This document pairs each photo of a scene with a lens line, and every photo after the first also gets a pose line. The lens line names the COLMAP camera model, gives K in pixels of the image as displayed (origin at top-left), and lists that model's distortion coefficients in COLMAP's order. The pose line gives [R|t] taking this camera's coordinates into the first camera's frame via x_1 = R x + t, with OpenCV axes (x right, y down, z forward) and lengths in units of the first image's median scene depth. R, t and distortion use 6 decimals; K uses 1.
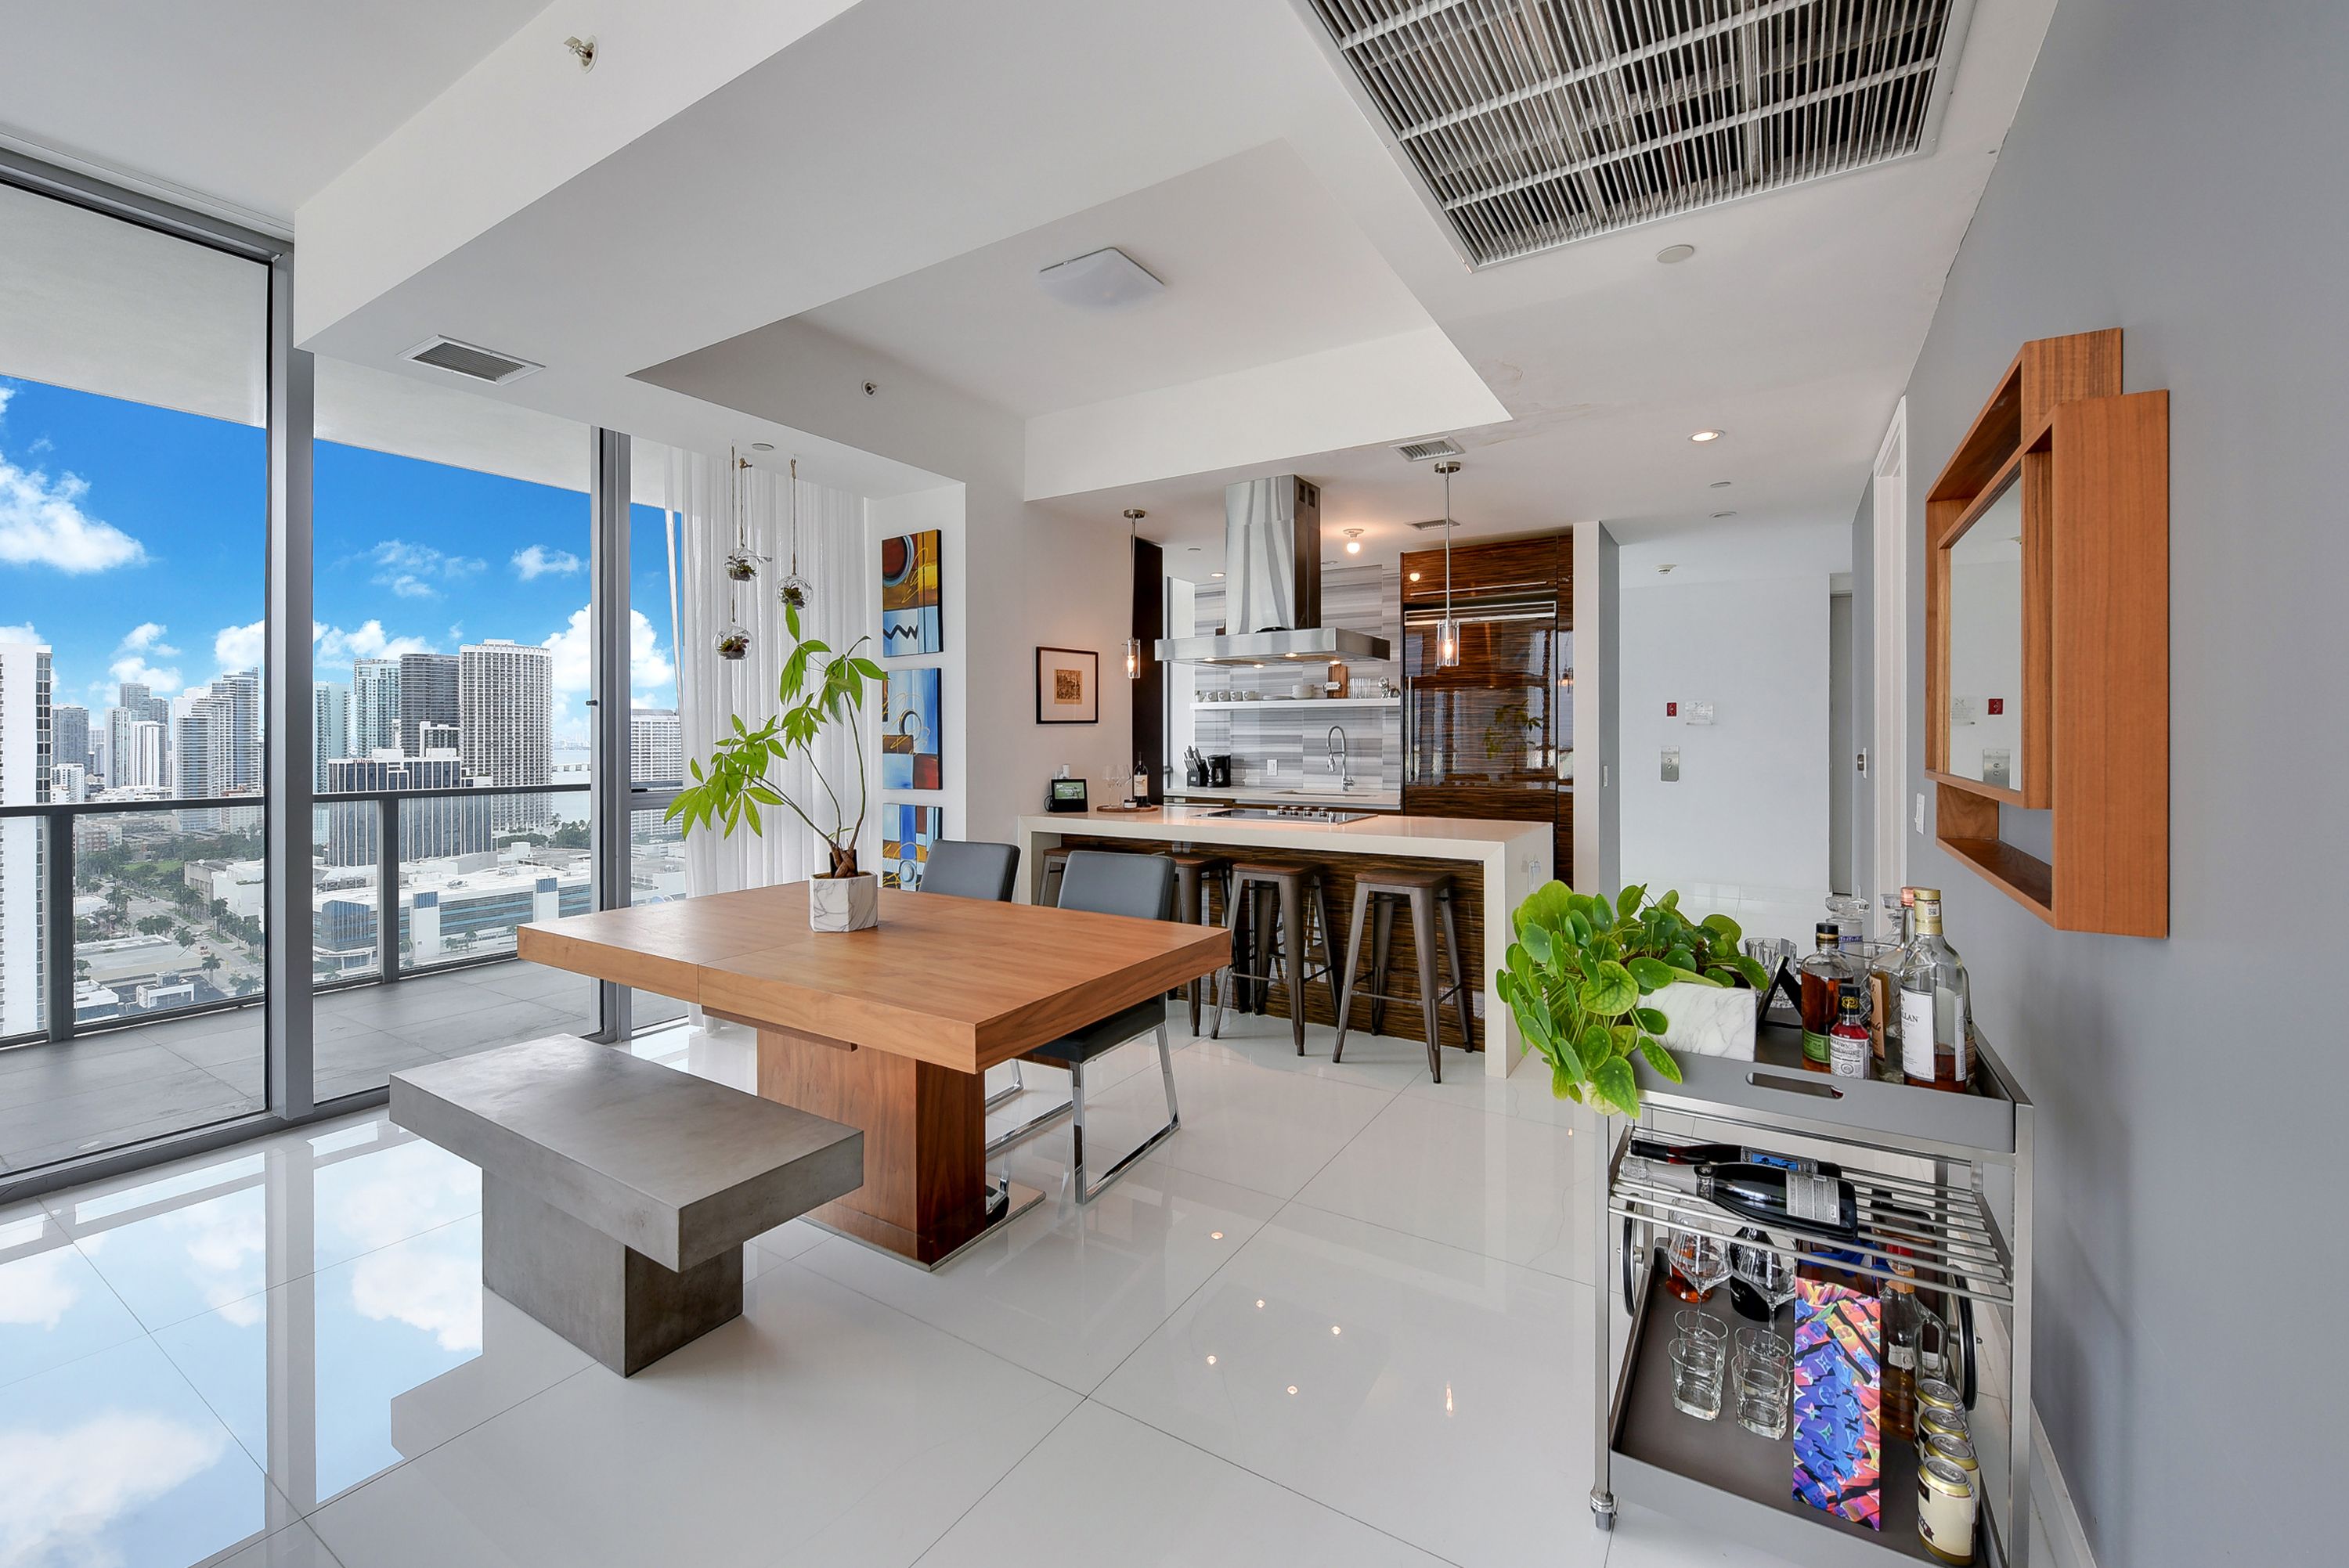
lens RADIAL K [[942.6, 0, 1108.7], [0, 942.6, 732.1], [0, 0, 1]] dist [0.008001, -0.000246]
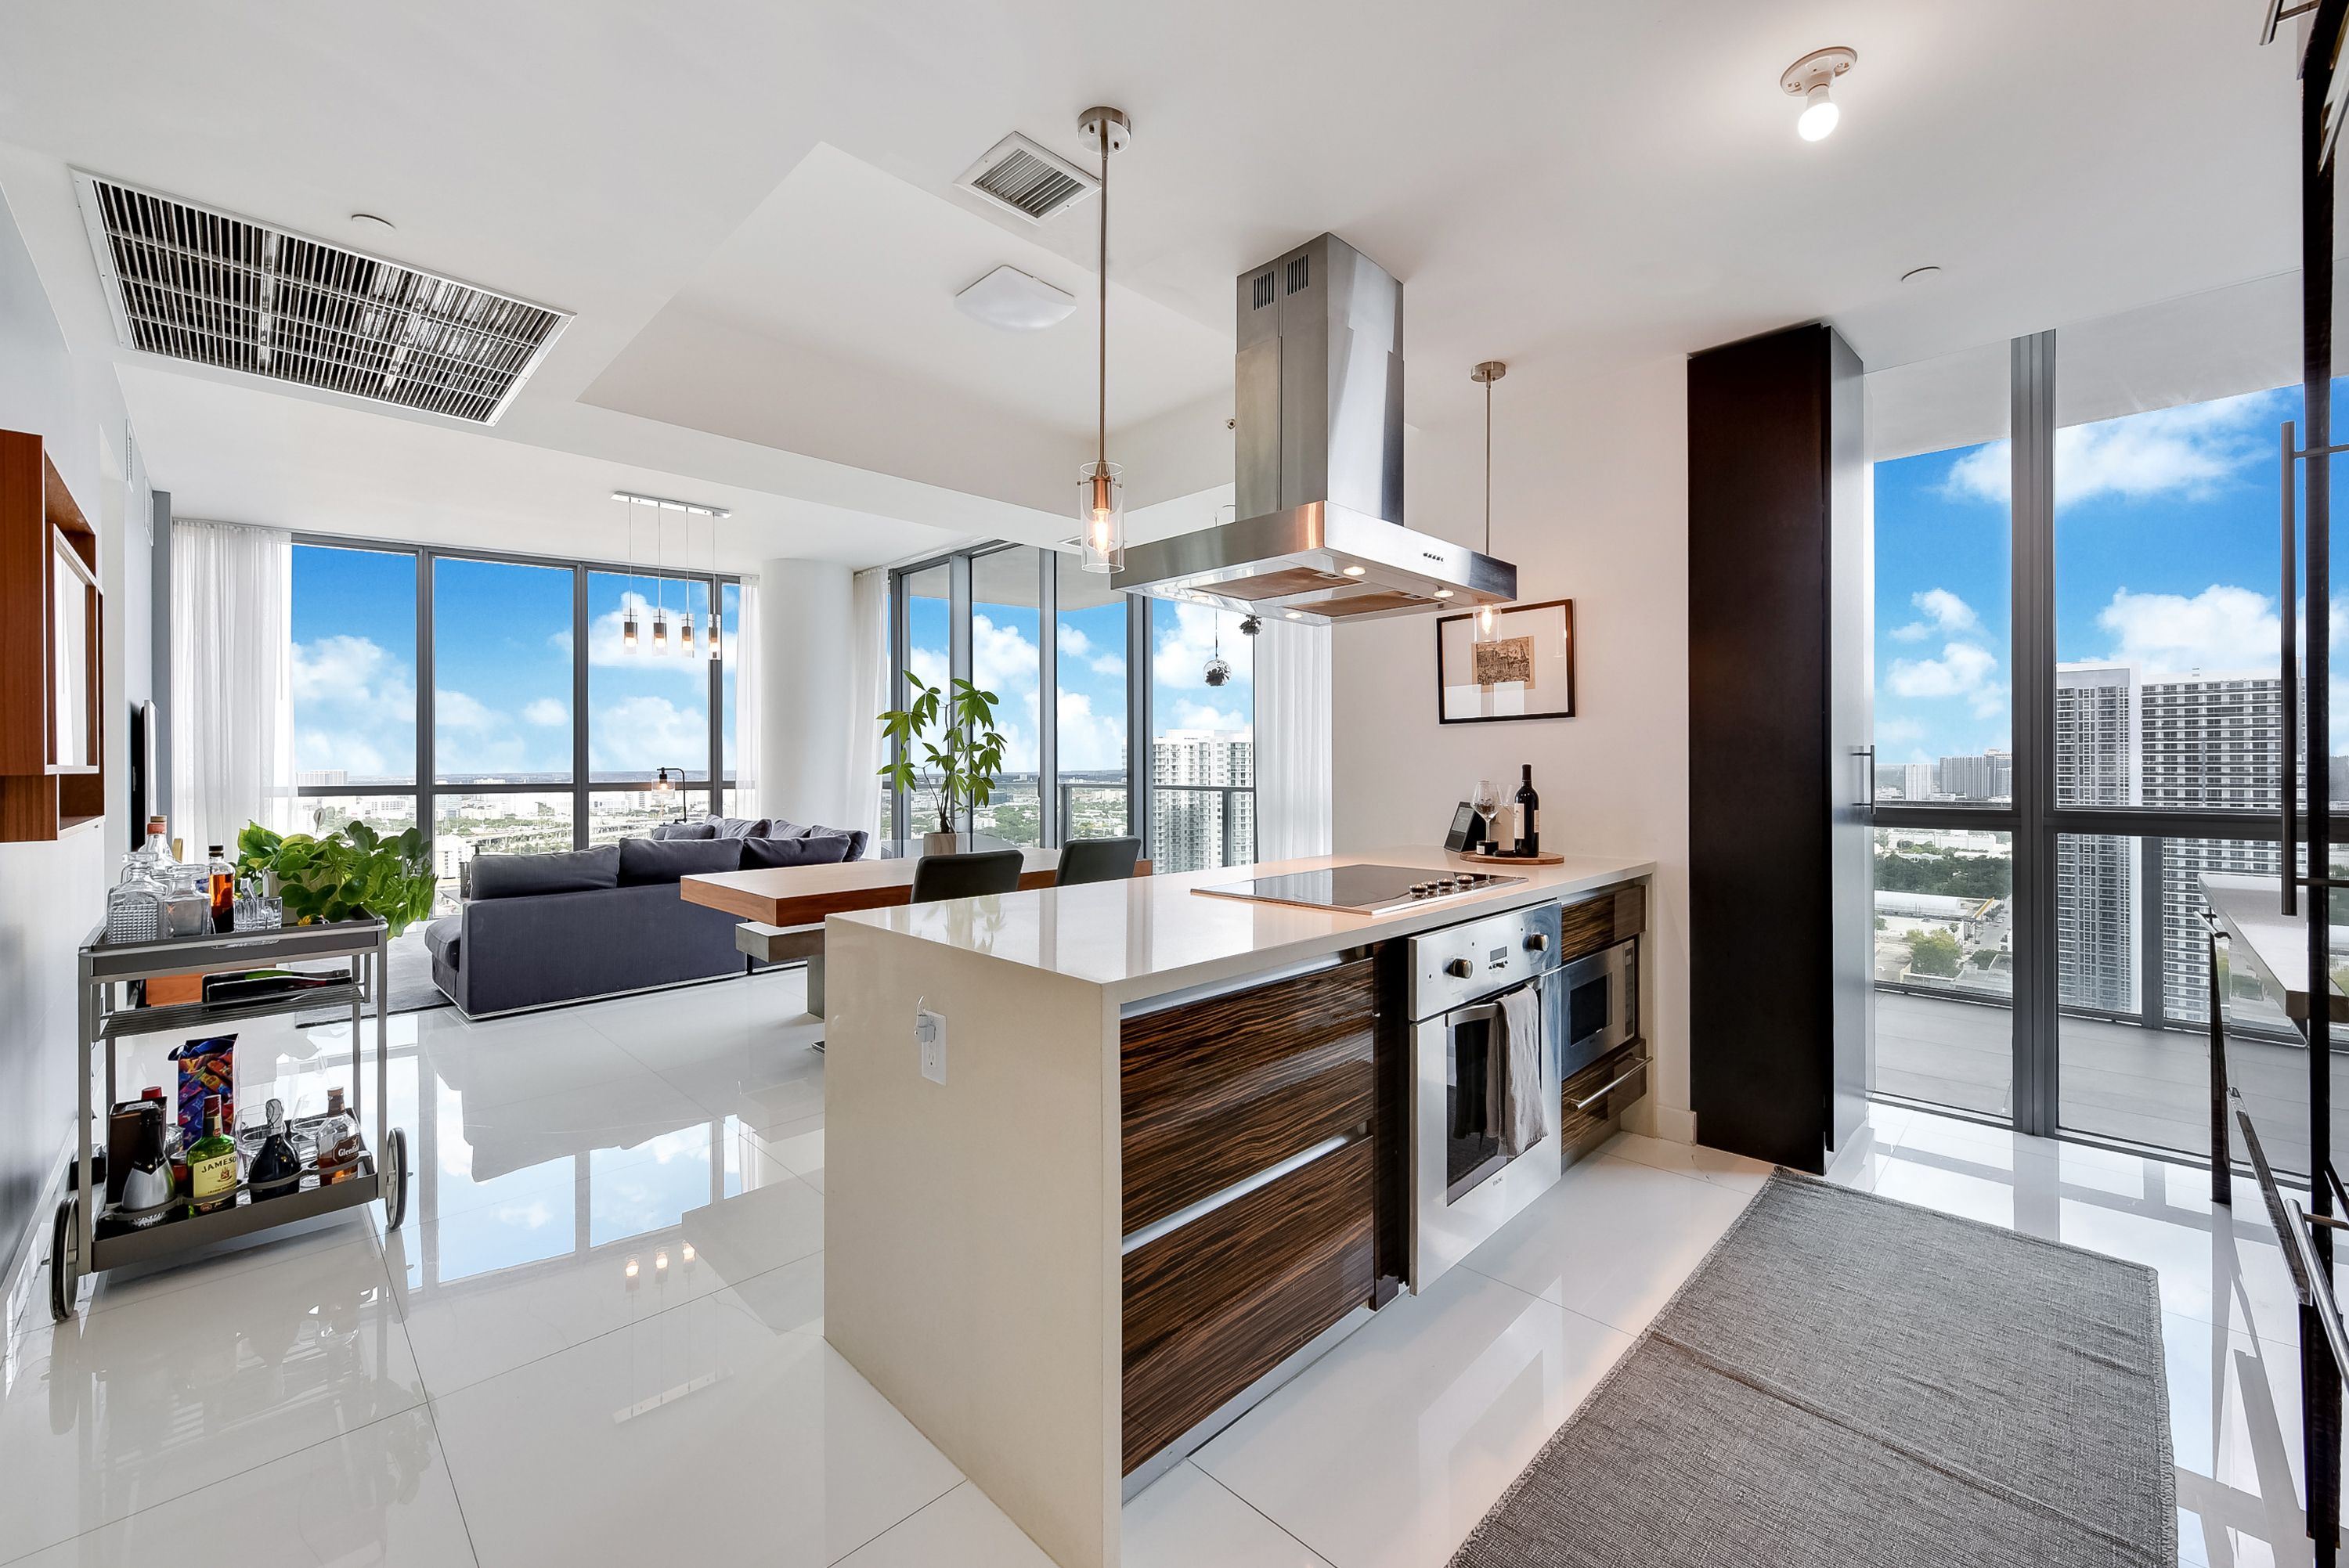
lens RADIAL K [[942.6, 0, 1172.3], [0, 942.6, 771.4], [0, 0, 1]] dist [0.008001, -0.000246]
pose [[-0.167361, 0.008748, -0.985857, 0.573173], [0.001368, 0.999962, 0.008641, 0.017978], [0.985895, 0.000098, -0.167366, 0.781174]]
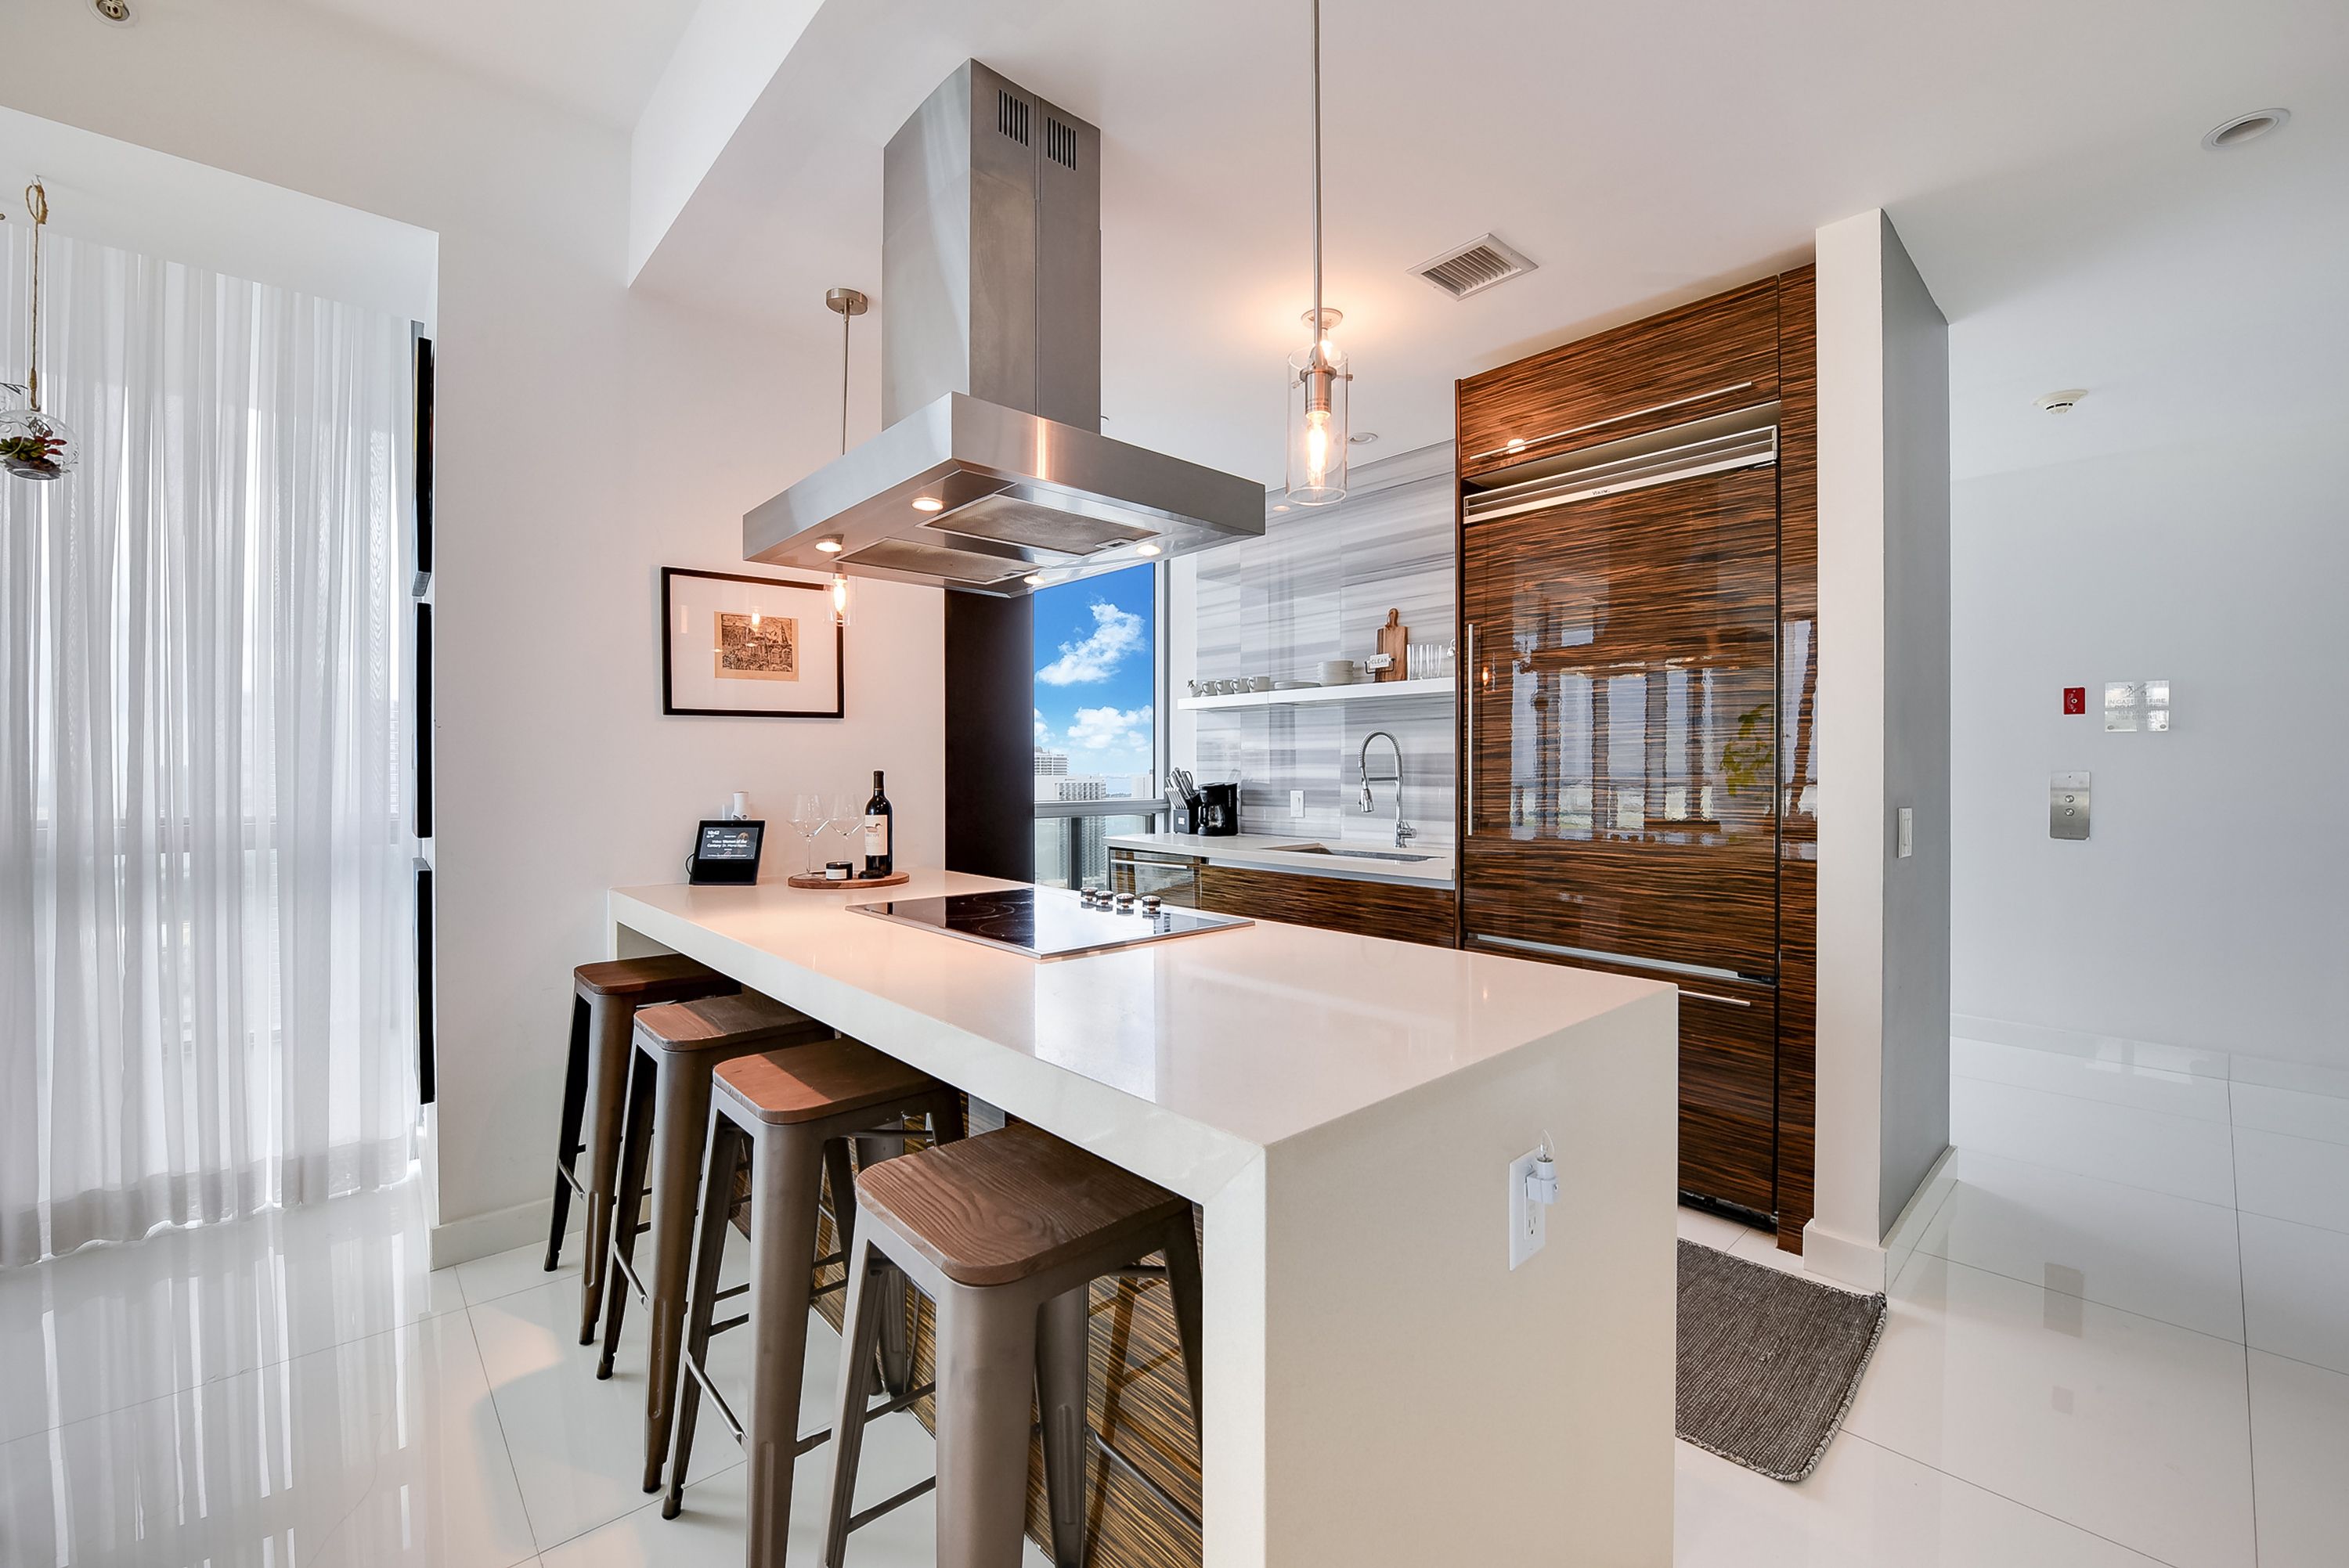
lens RADIAL K [[983.9, 0, 1164.2], [0, 983.9, 773.5], [0, 0, 1]] dist [-0.000226, -0.000008]
pose [[0.979048, -0.000229, -0.203631, 0.260397], [0.001075, 0.999991, 0.004045, 0.018535], [0.203628, -0.004180, 0.979039, 0.445786]]
